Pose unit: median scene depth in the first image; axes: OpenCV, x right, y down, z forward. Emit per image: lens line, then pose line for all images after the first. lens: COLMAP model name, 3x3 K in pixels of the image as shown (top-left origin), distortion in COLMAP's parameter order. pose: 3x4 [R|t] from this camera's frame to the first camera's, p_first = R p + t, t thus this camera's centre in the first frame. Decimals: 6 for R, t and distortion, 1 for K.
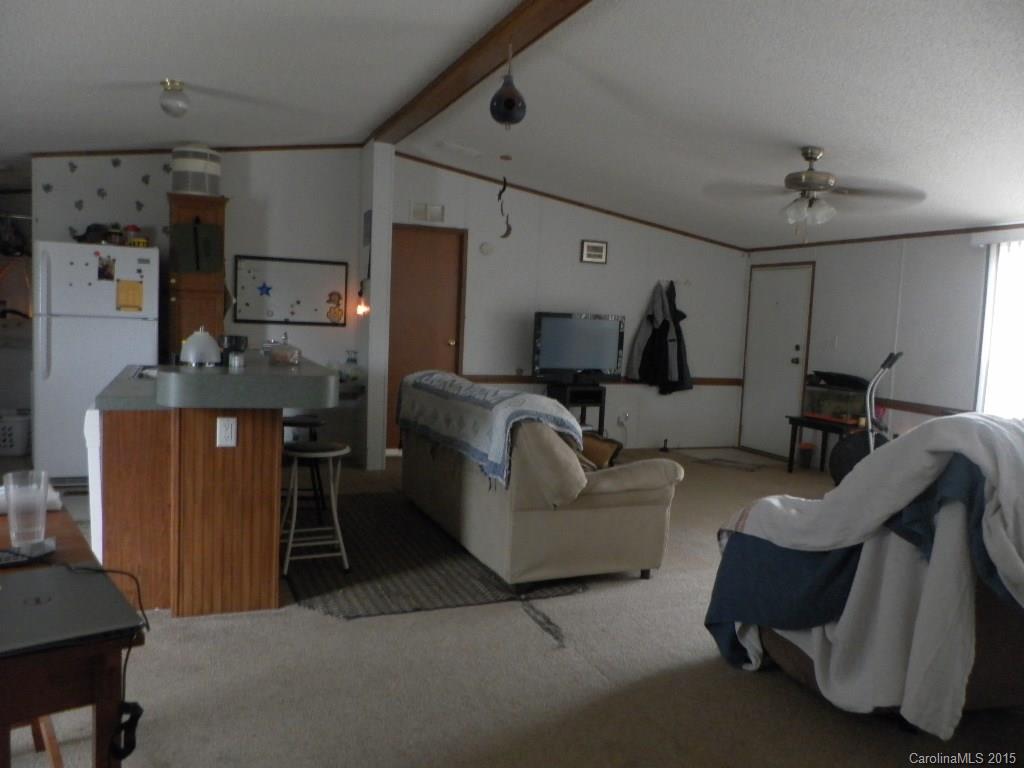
lens RADIAL K [[785.1, 0, 512.0], [0, 785.1, 384.1], [0, 0, 1]] dist [0.015399, -0.006157]
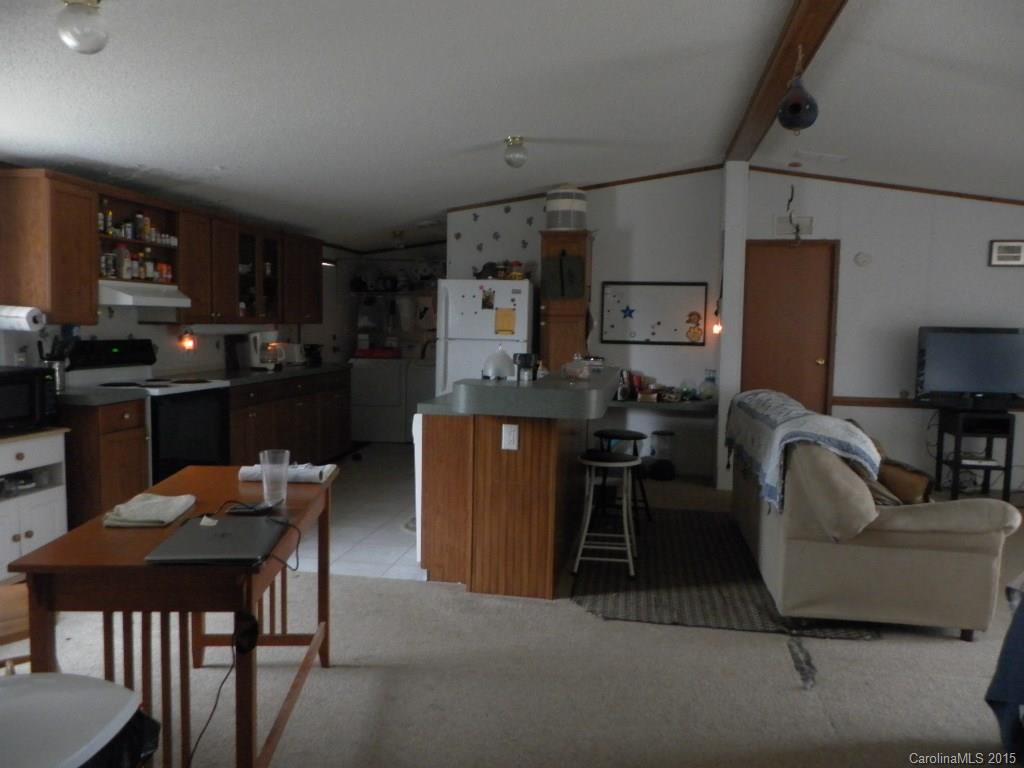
lens RADIAL K [[785.1, 0, 512.2], [0, 785.1, 384.4], [0, 0, 1]] dist [0.015399, -0.006157]
pose [[0.847872, 0.014797, -0.529994, 0.204043], [-0.028934, 0.999412, -0.018385, 0.004023], [0.529411, 0.030923, 0.847802, 0.020943]]
